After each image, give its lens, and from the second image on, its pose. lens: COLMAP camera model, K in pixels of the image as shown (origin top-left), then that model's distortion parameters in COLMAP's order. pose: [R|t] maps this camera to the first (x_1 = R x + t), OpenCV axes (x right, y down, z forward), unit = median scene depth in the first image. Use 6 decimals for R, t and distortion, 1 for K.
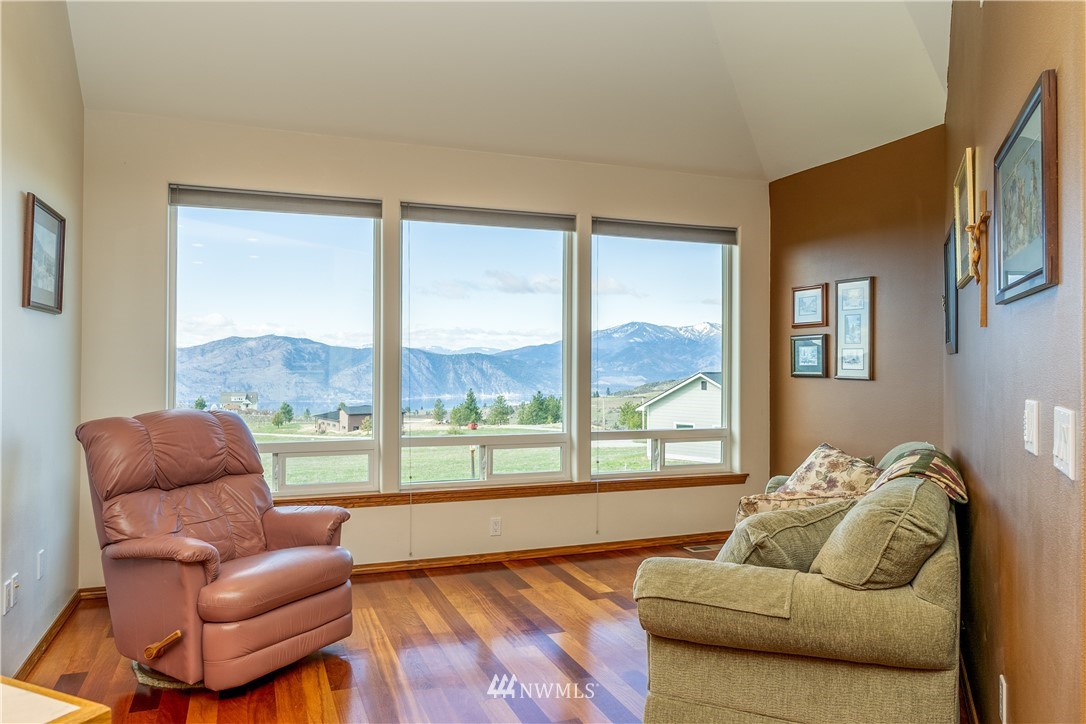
lens RADIAL K [[758.8, 0, 545.4], [0, 758.8, 358.7], [0, 0, 1]] dist [-0.002841, -0.004916]
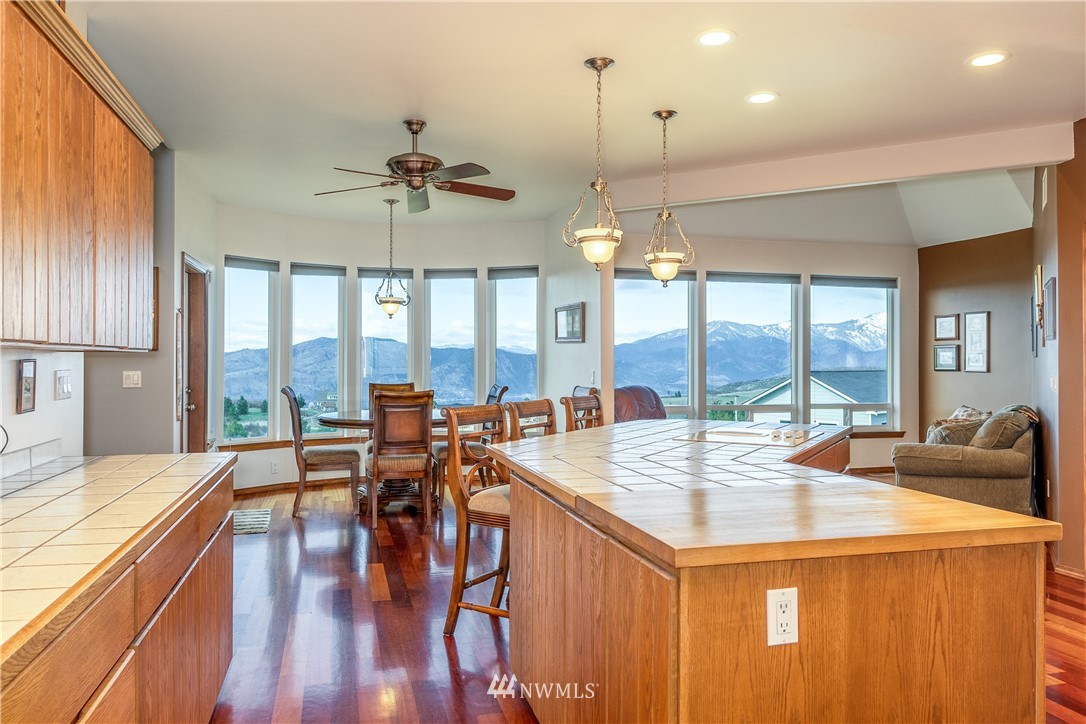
lens RADIAL K [[758.8, 0, 540.3], [0, 758.8, 355.8], [0, 0, 1]] dist [-0.002841, -0.004916]
pose [[0.993833, -0.002685, -0.110853, -0.318417], [0.002303, 0.999991, -0.003570, -0.004117], [0.110862, 0.003292, 0.993830, -0.671638]]
